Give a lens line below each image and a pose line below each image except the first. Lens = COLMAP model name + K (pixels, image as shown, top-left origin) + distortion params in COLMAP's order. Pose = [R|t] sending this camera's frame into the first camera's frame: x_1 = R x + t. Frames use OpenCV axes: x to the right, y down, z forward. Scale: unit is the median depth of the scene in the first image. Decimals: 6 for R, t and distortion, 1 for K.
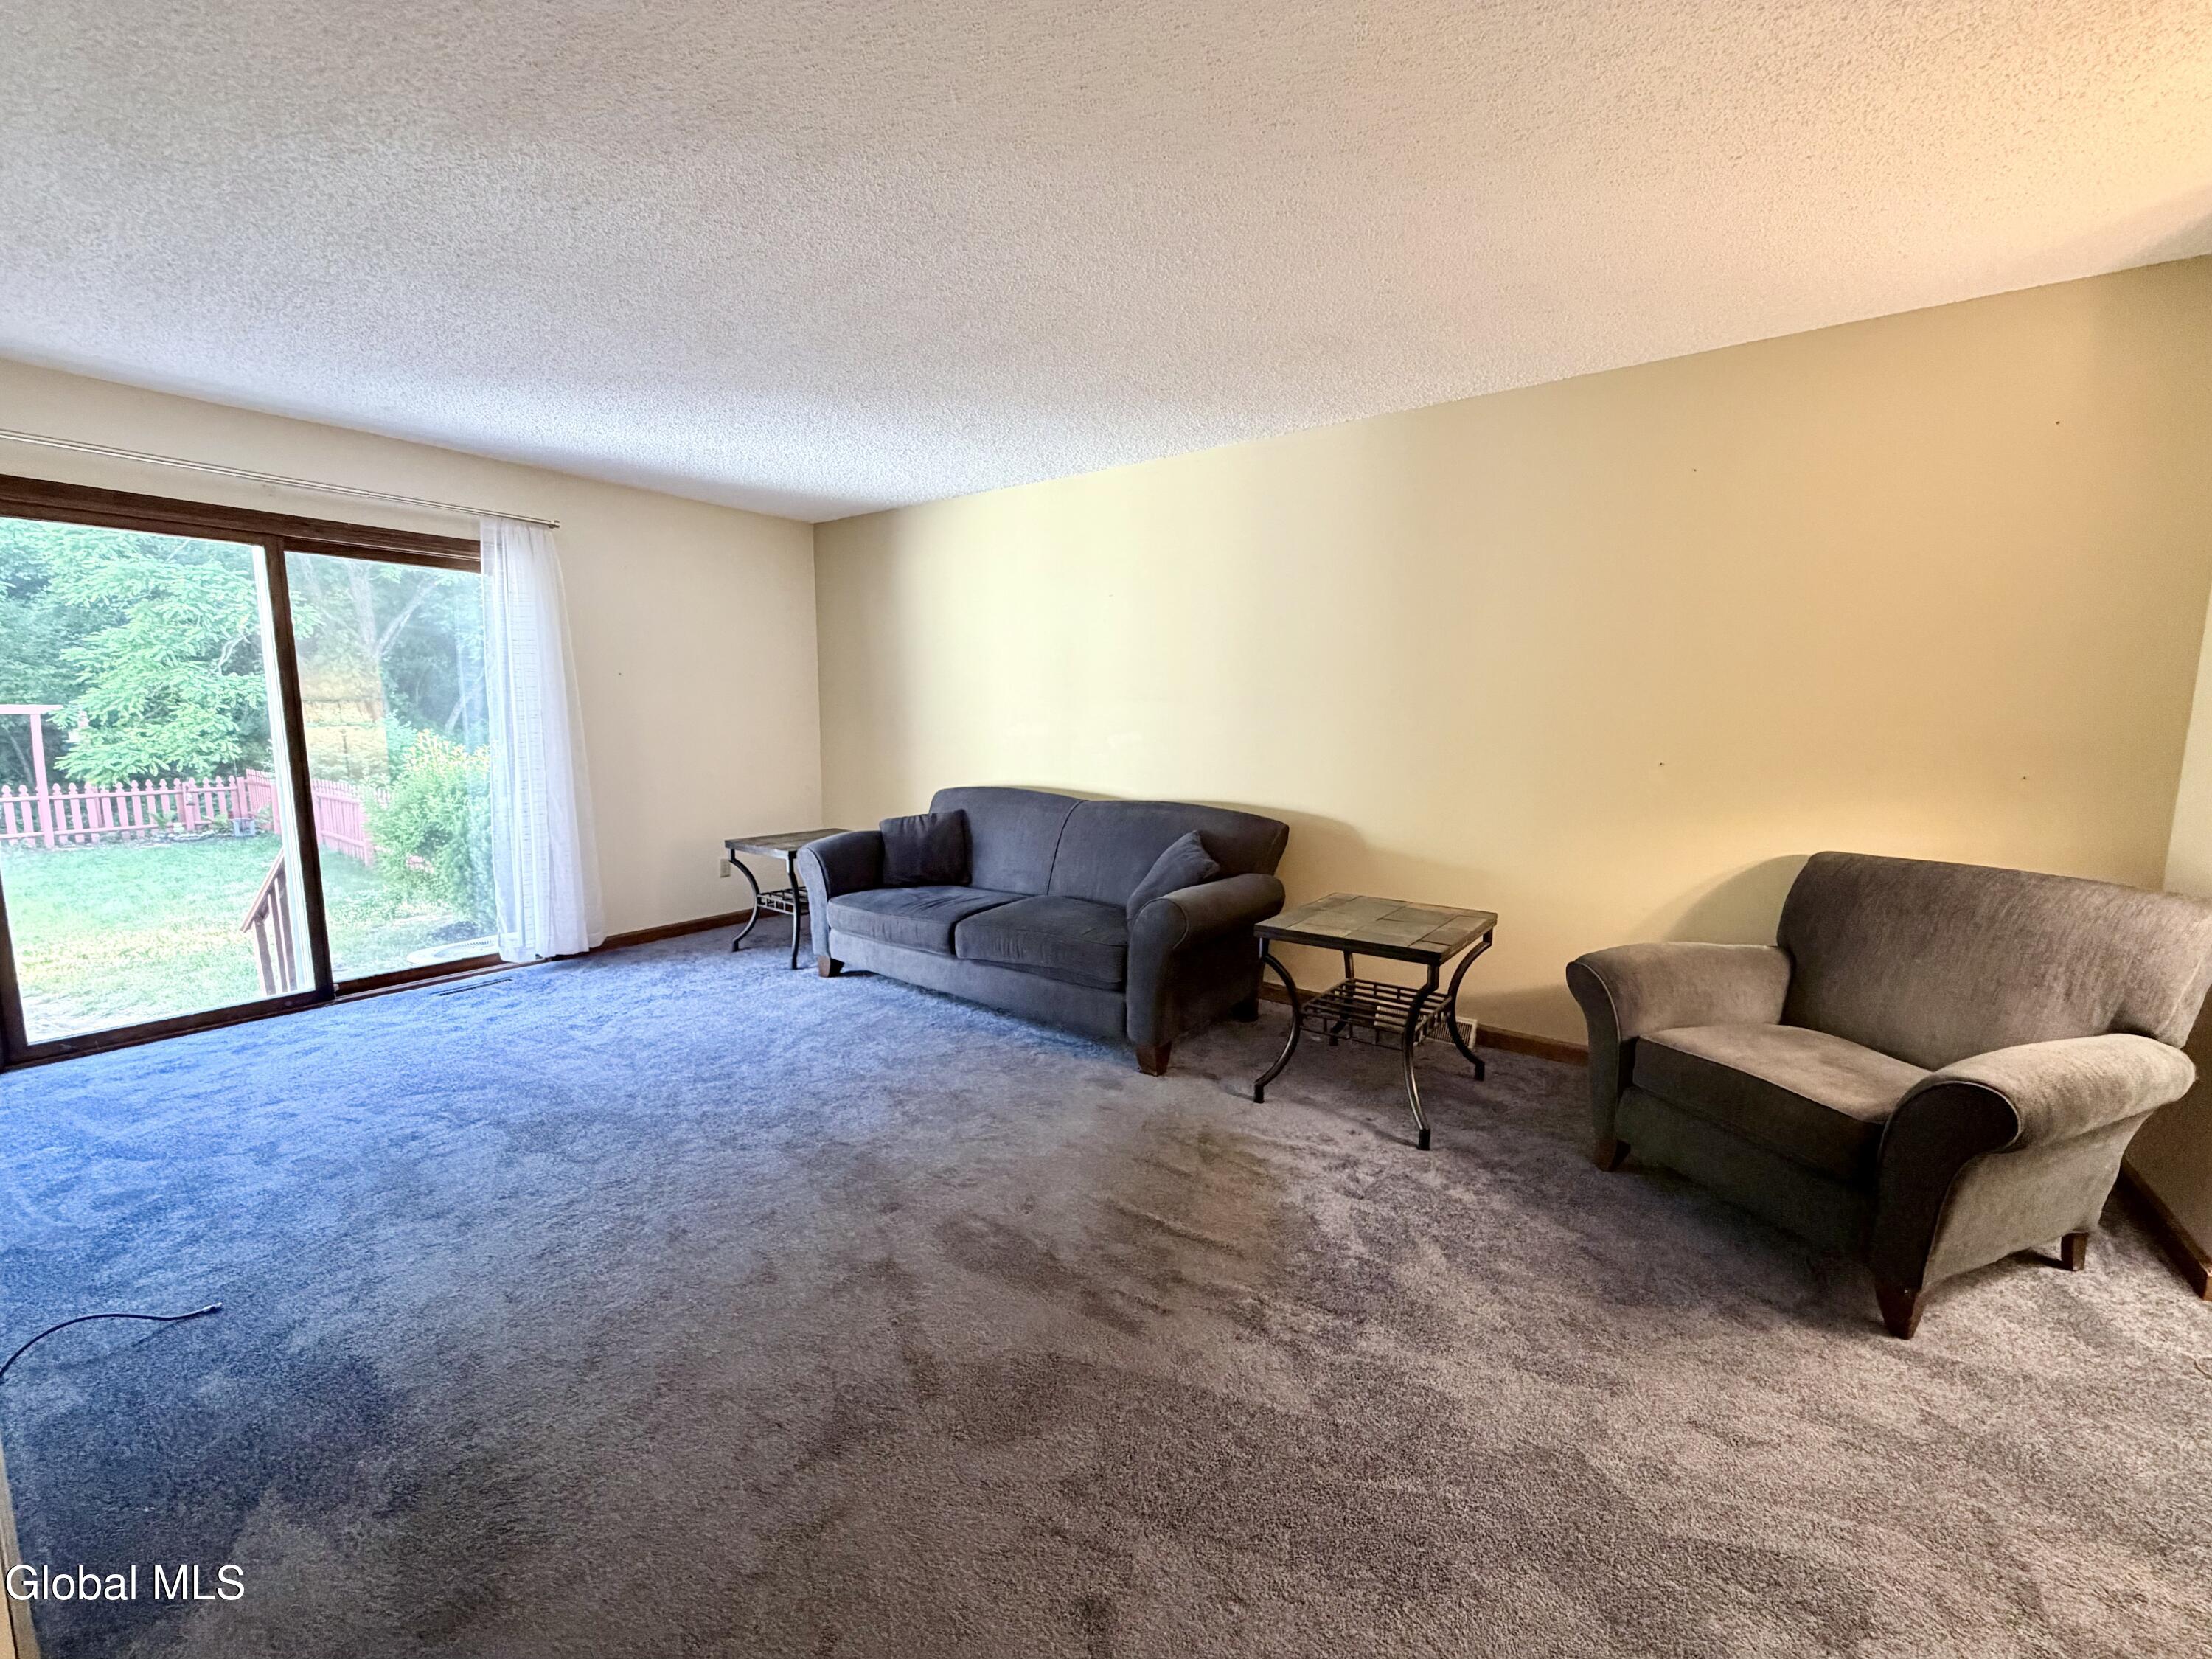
lens RADIAL K [[883.5, 0, 1103.3], [0, 883.5, 828.0], [0, 0, 1]] dist [-0.001995, -0.000066]
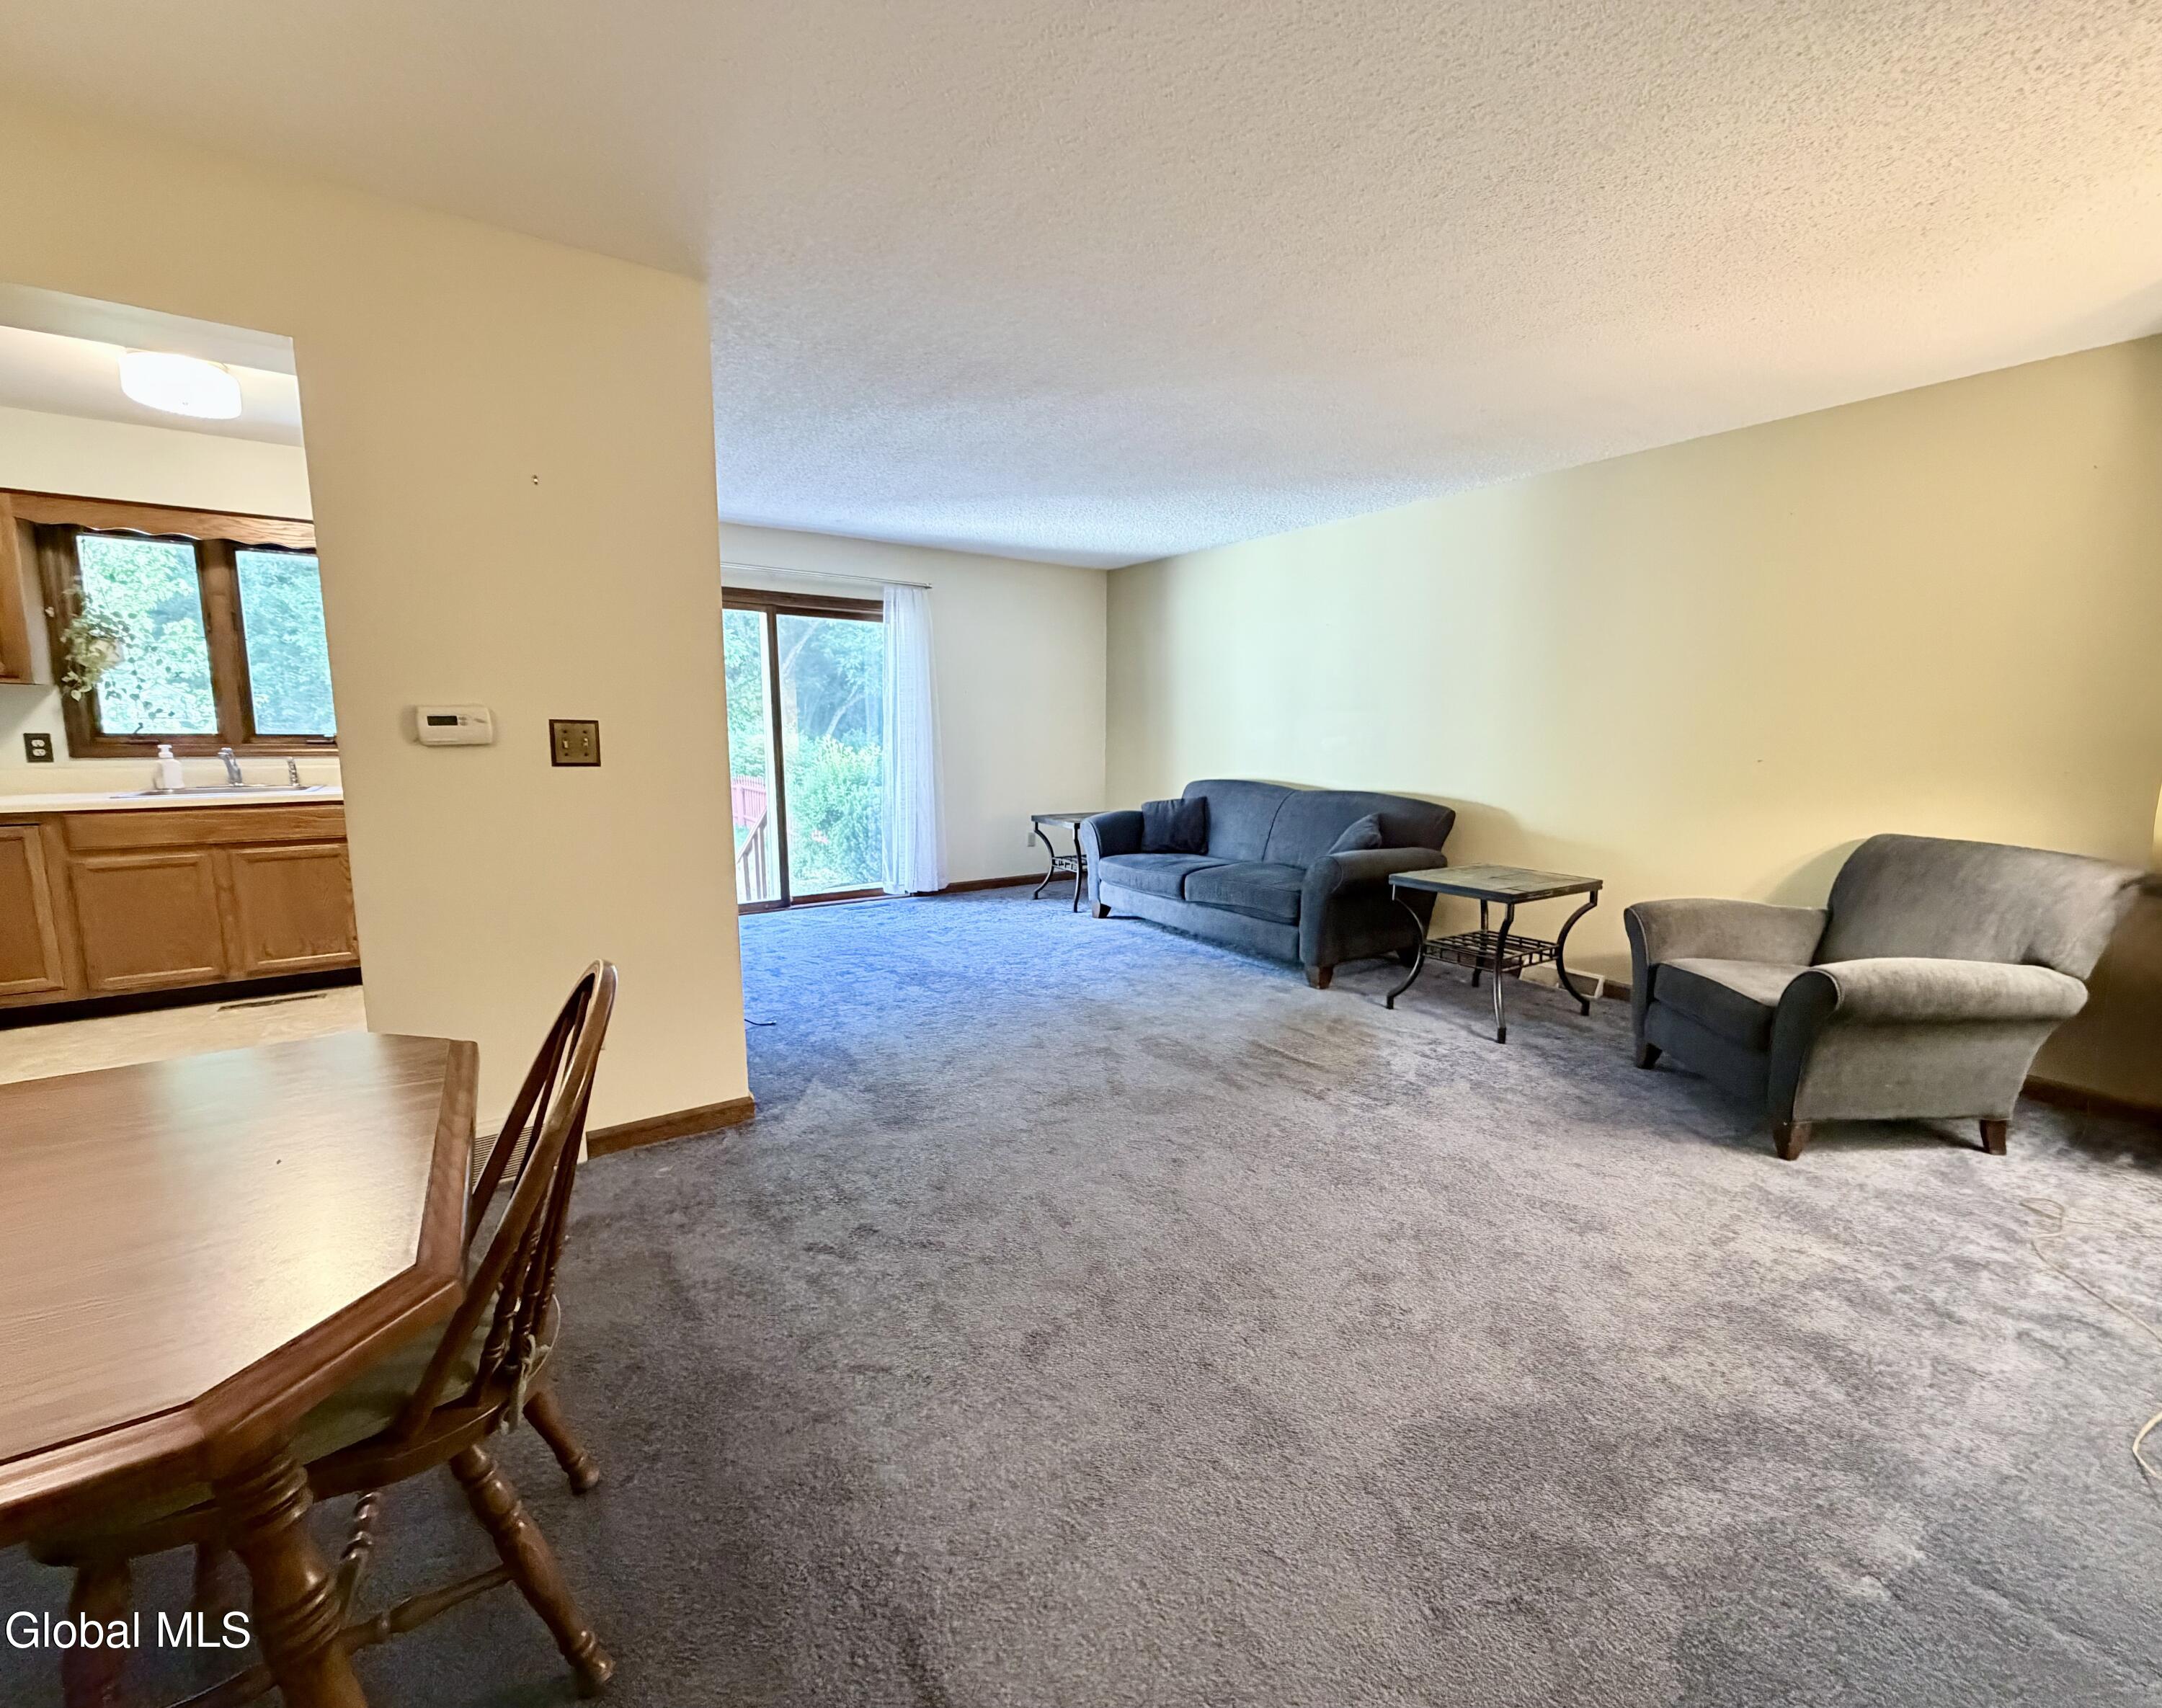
lens RADIAL K [[908.4, 0, 1139.3], [0, 908.4, 852.4], [0, 0, 1]] dist [-0.000192, 0.000103]
pose [[0.956465, 0.042935, -0.288671, 0.203123], [-0.040937, 0.999078, 0.012958, 0.072149], [0.288961, -0.000576, 0.957341, -0.430090]]
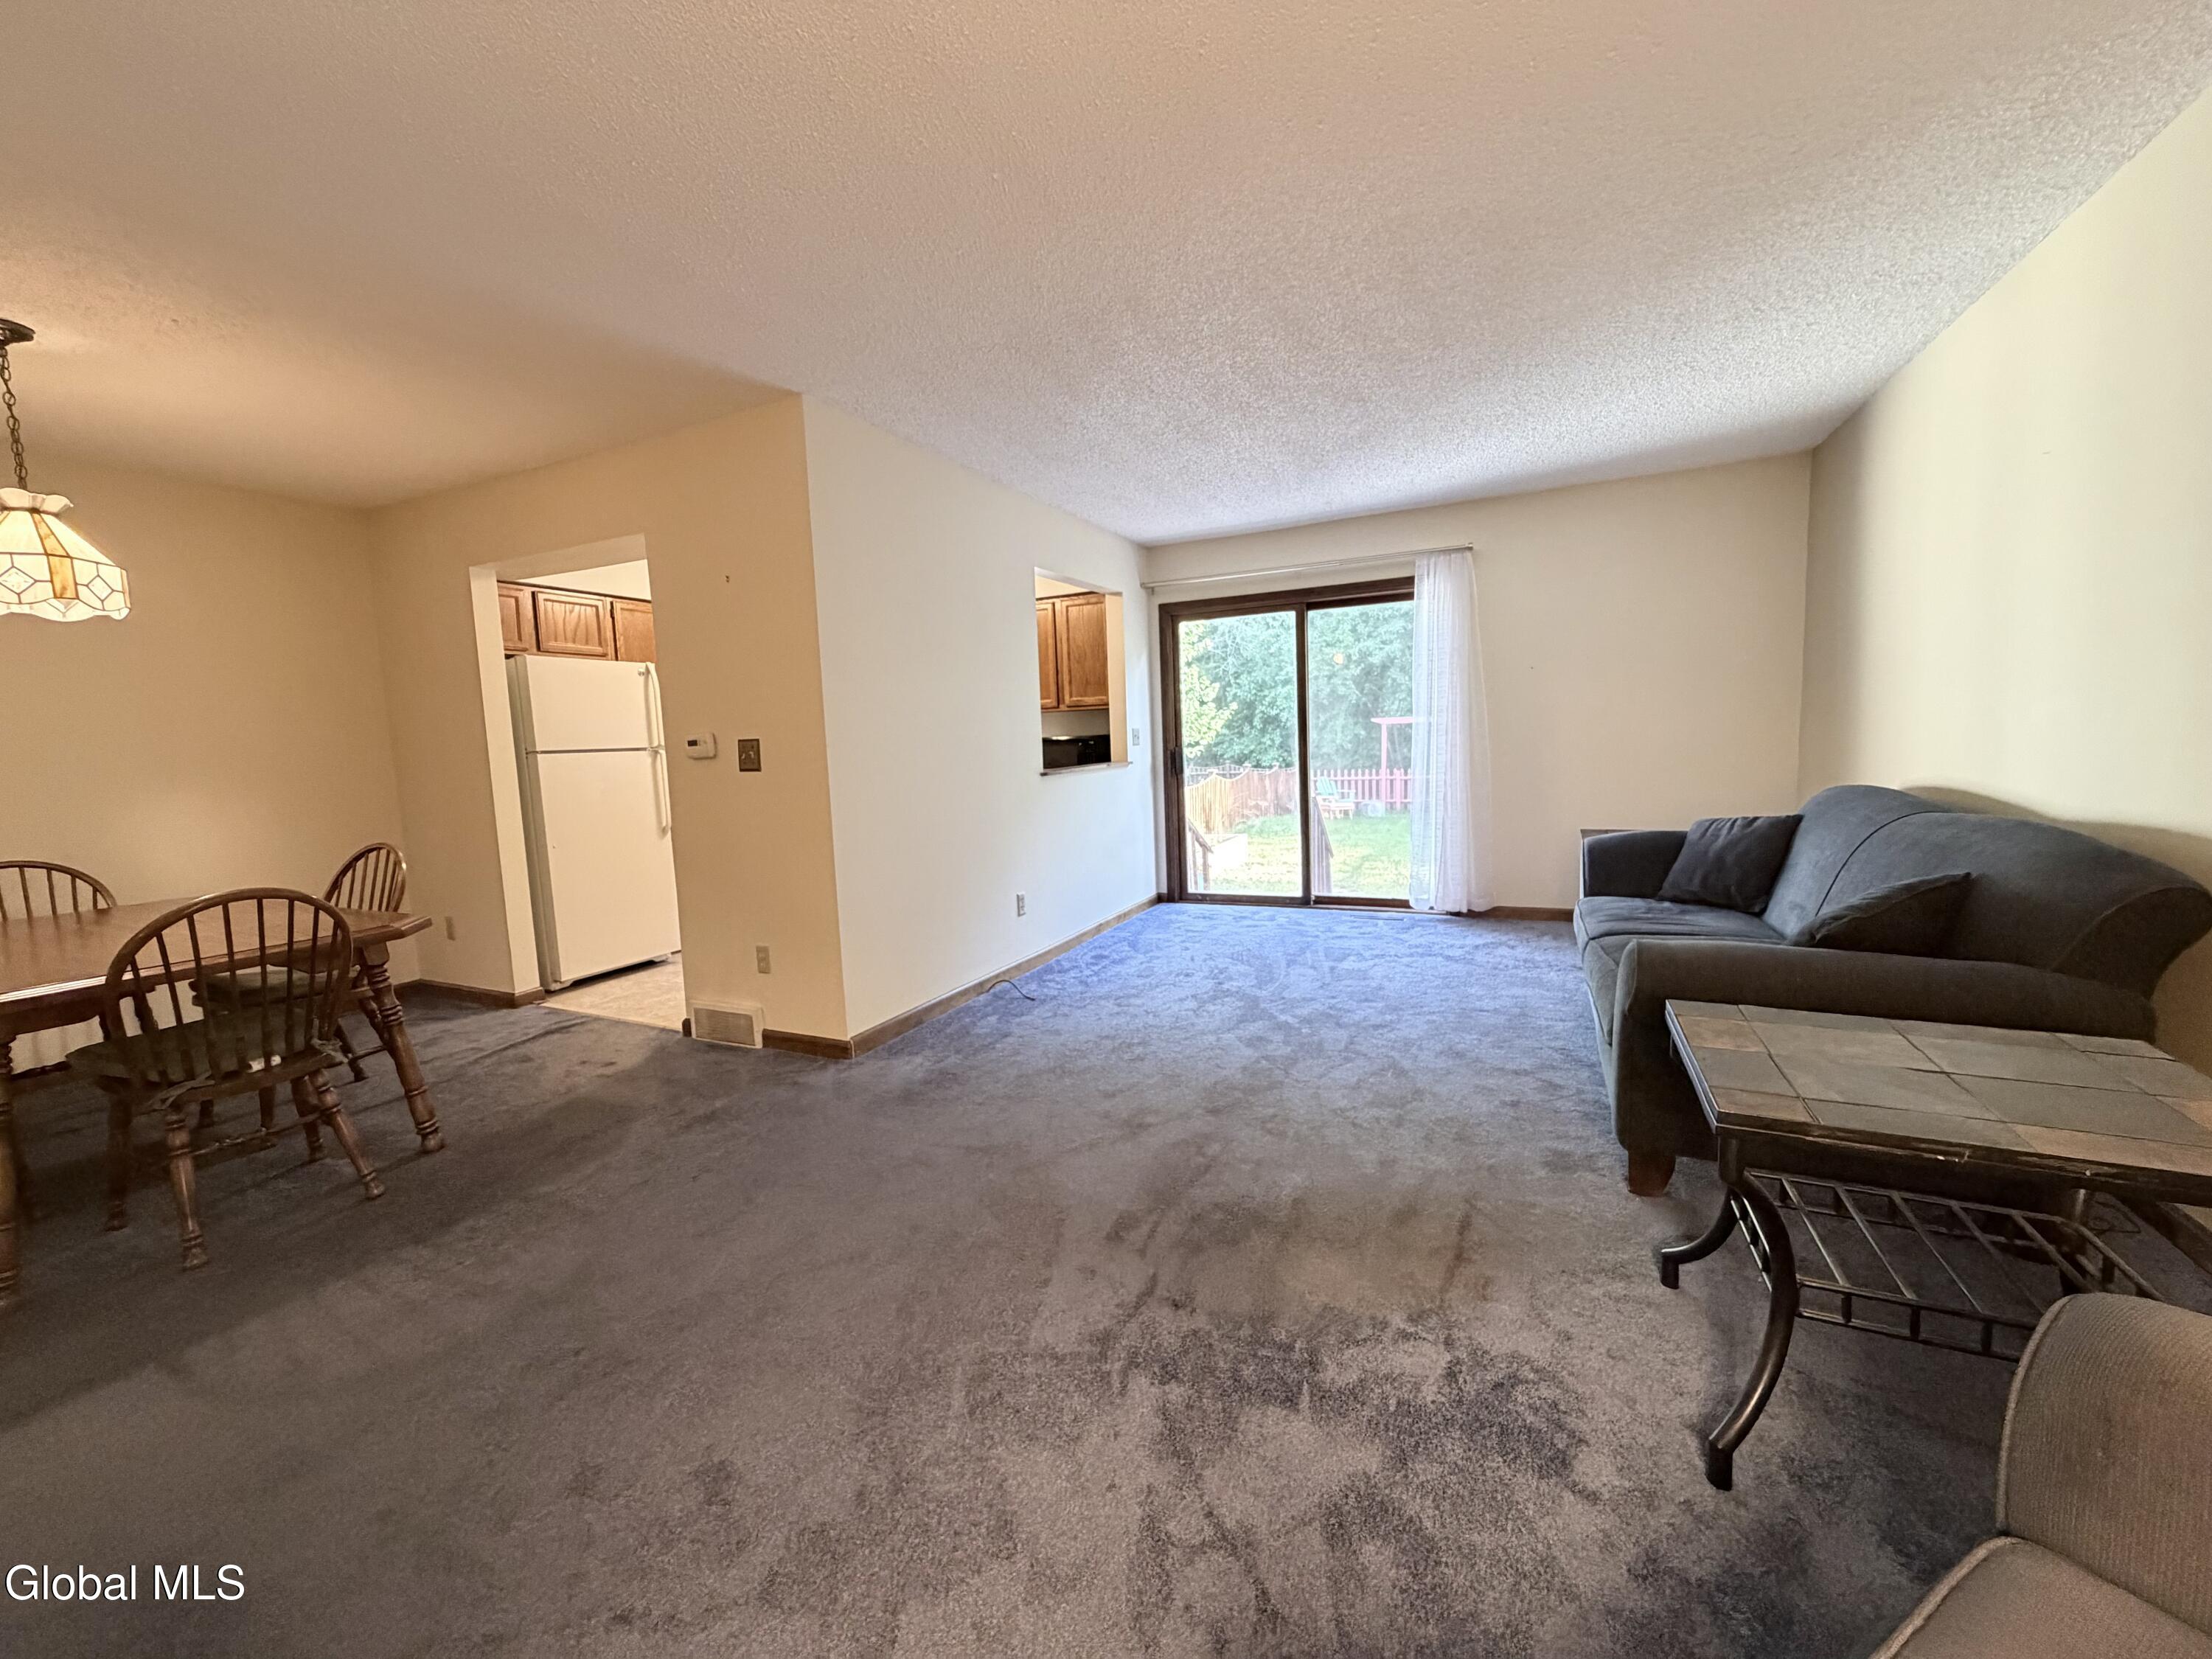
lens RADIAL K [[883.5, 0, 1102.7], [0, 883.5, 835.4], [0, 0, 1]] dist [-0.001995, -0.000066]
pose [[0.179645, 0.096383, -0.978998, 0.696465], [-0.082601, 0.993152, 0.082619, -0.026440], [0.980257, 0.066024, 0.186377, 0.472383]]
